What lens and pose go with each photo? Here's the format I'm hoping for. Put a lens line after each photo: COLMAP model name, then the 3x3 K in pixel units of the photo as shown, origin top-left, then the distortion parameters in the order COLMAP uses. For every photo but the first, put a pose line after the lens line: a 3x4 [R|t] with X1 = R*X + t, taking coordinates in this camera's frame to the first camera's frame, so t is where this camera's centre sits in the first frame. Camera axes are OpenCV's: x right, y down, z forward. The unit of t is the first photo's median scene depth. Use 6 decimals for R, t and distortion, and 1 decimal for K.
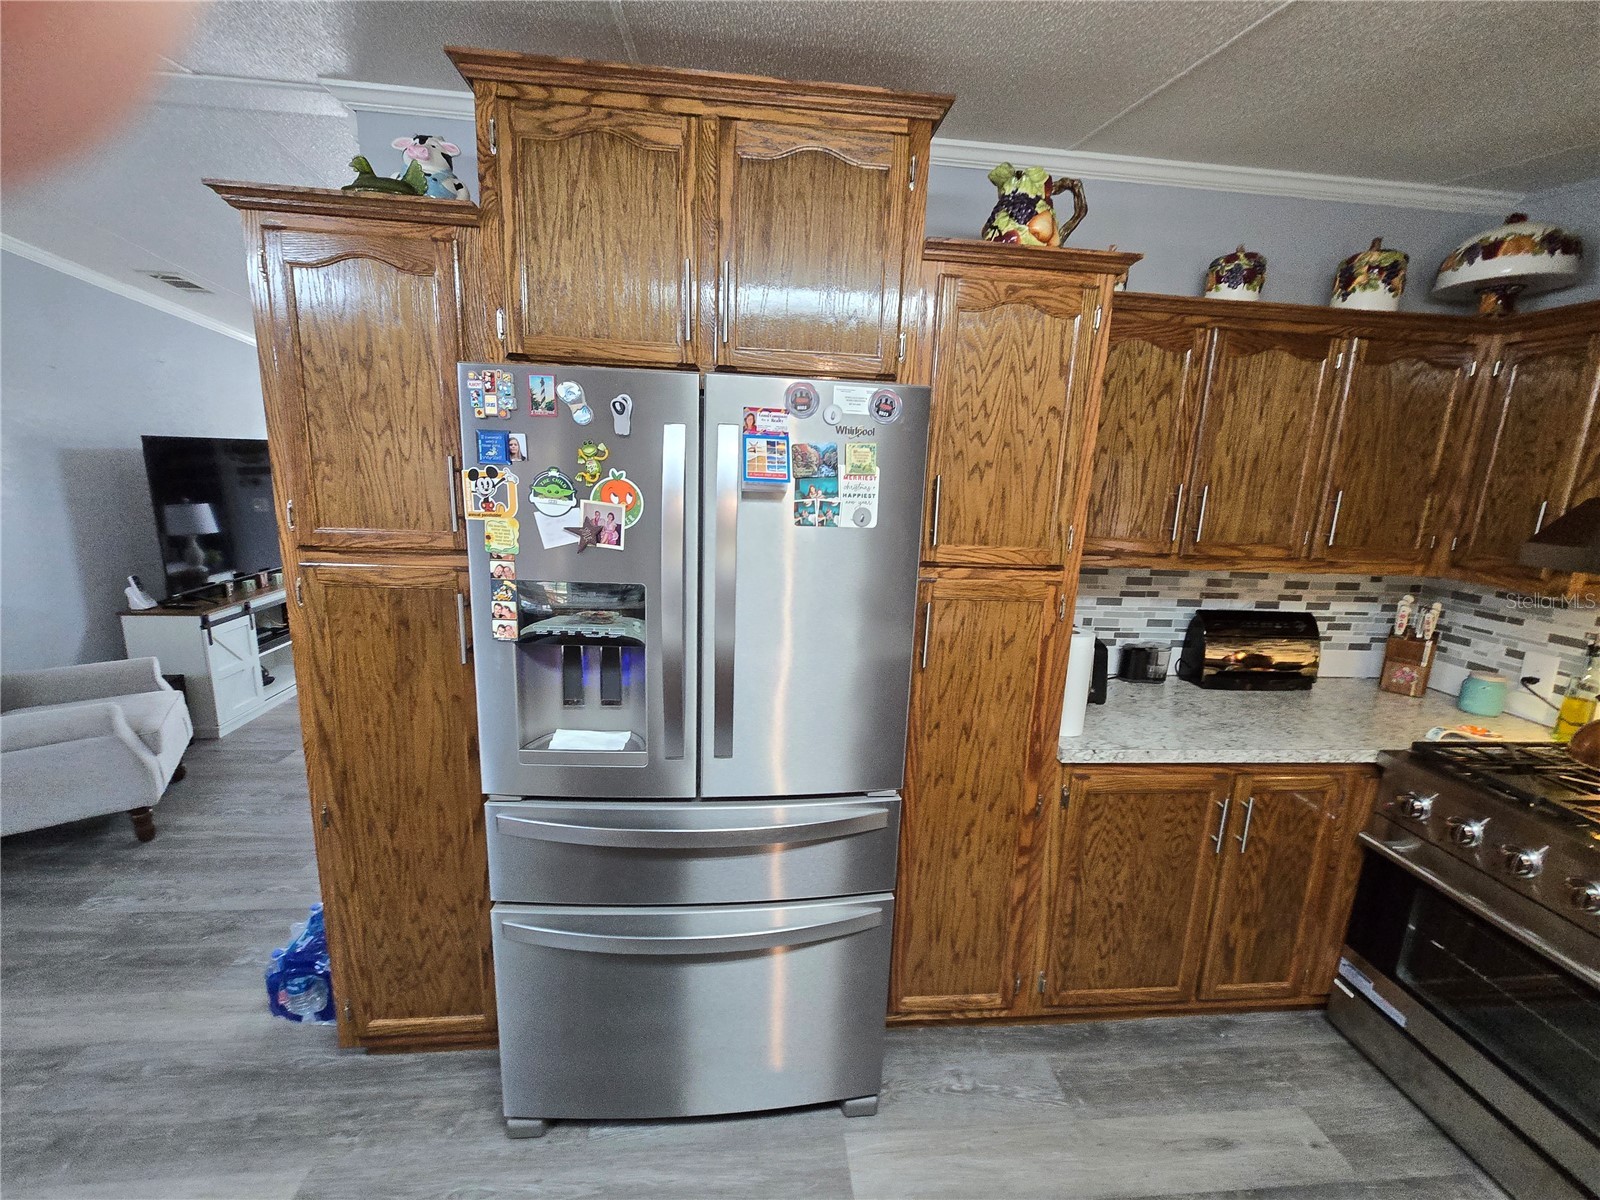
lens RADIAL K [[664.3, 0, 798.0], [0, 664.3, 590.4], [0, 0, 1]] dist [-0.003973, 0.002020]
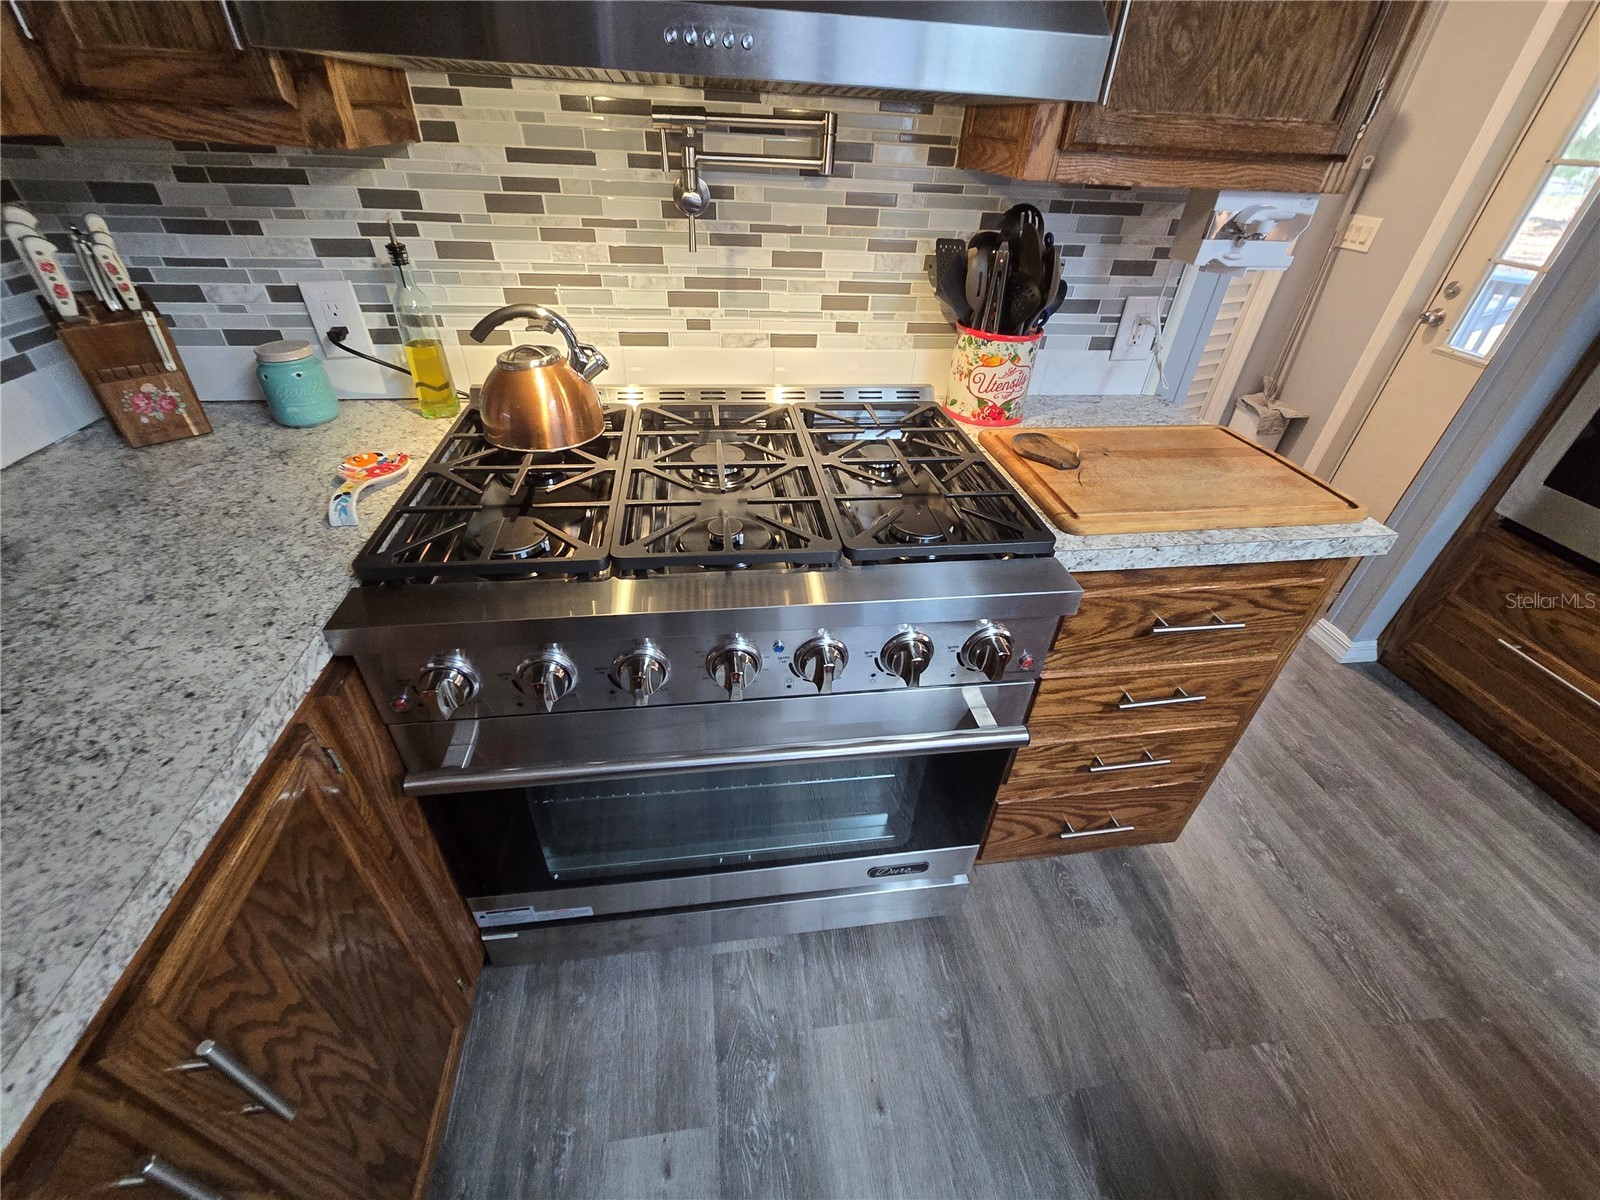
lens RADIAL K [[664.3, 0, 802.5], [0, 664.3, 590.4], [0, 0, 1]] dist [-0.003973, 0.002020]
pose [[-0.047369, -0.611907, 0.789510, 0.518884], [0.151683, 0.776825, 0.611176, 0.016810], [-0.987293, 0.148706, 0.056018, 0.637739]]
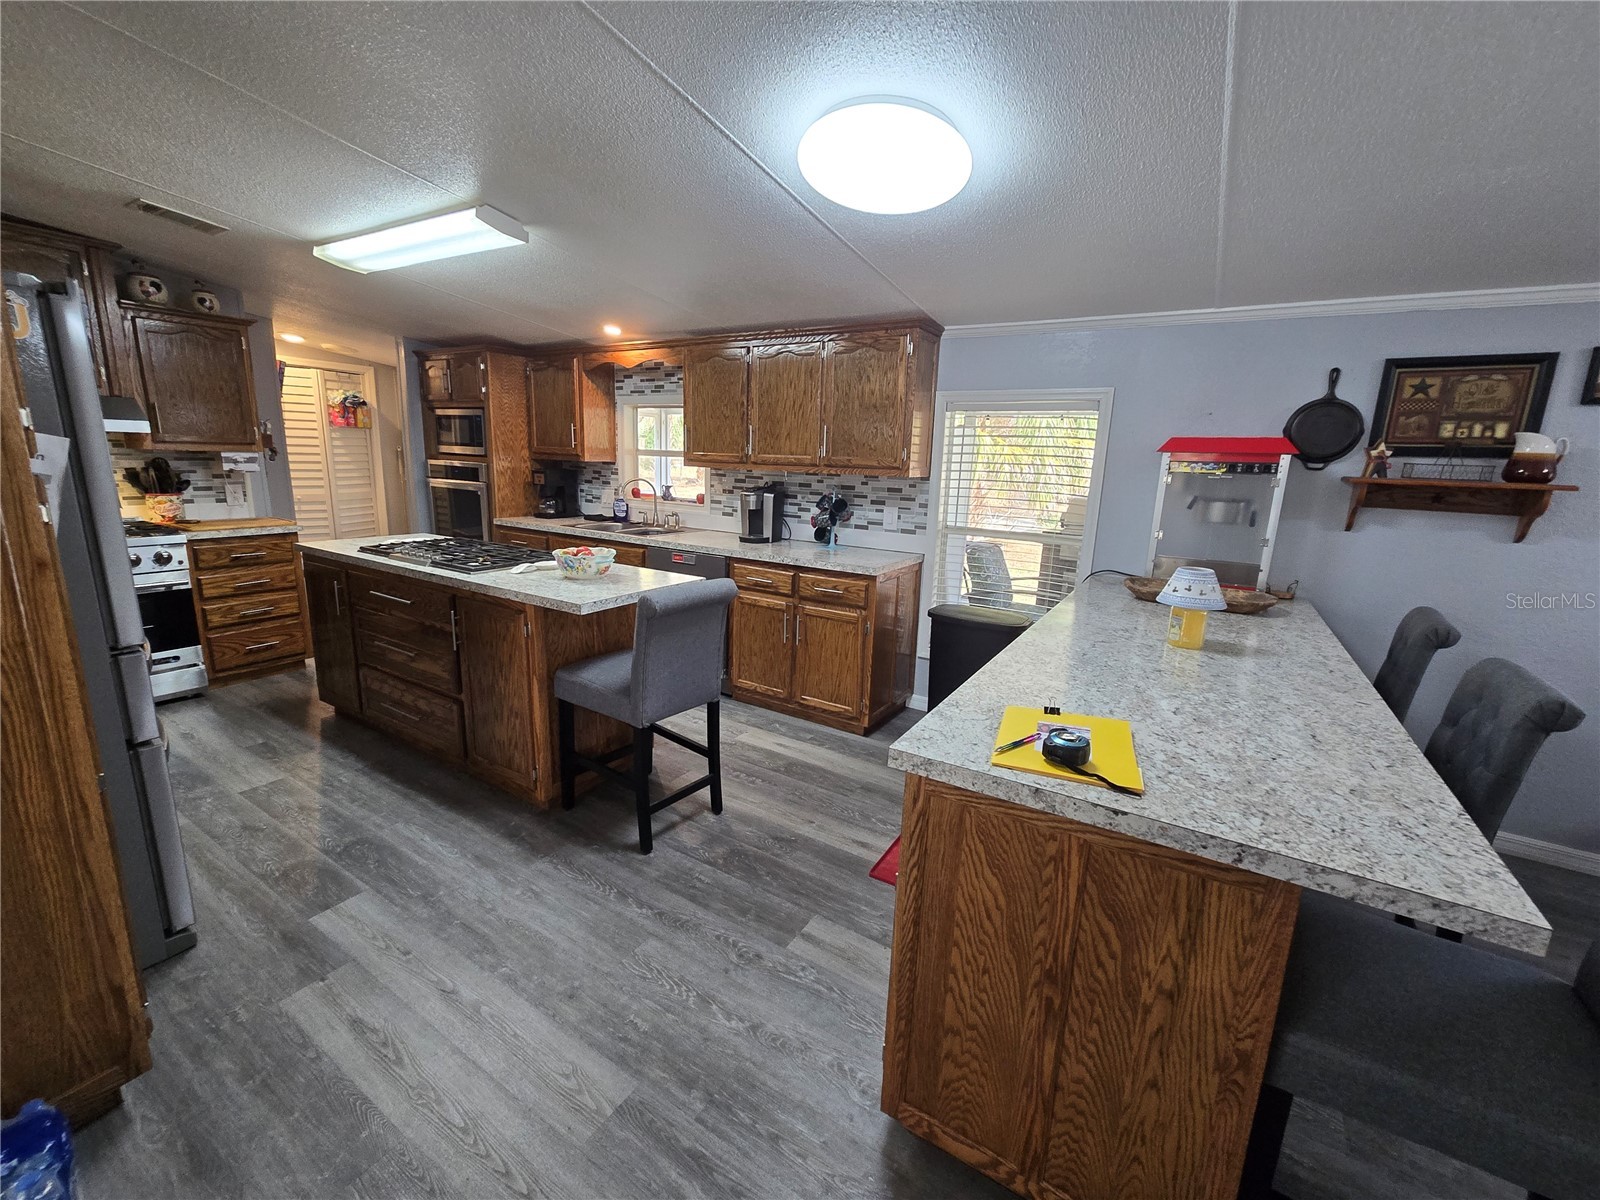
lens RADIAL K [[664.3, 0, 795.8], [0, 664.3, 596.1], [0, 0, 1]] dist [-0.003973, 0.002020]
pose [[-0.788413, -0.195157, 0.583369, -1.529804], [0.054393, 0.922509, 0.382123, -0.125957], [-0.612737, 0.333002, -0.716703, 0.807720]]
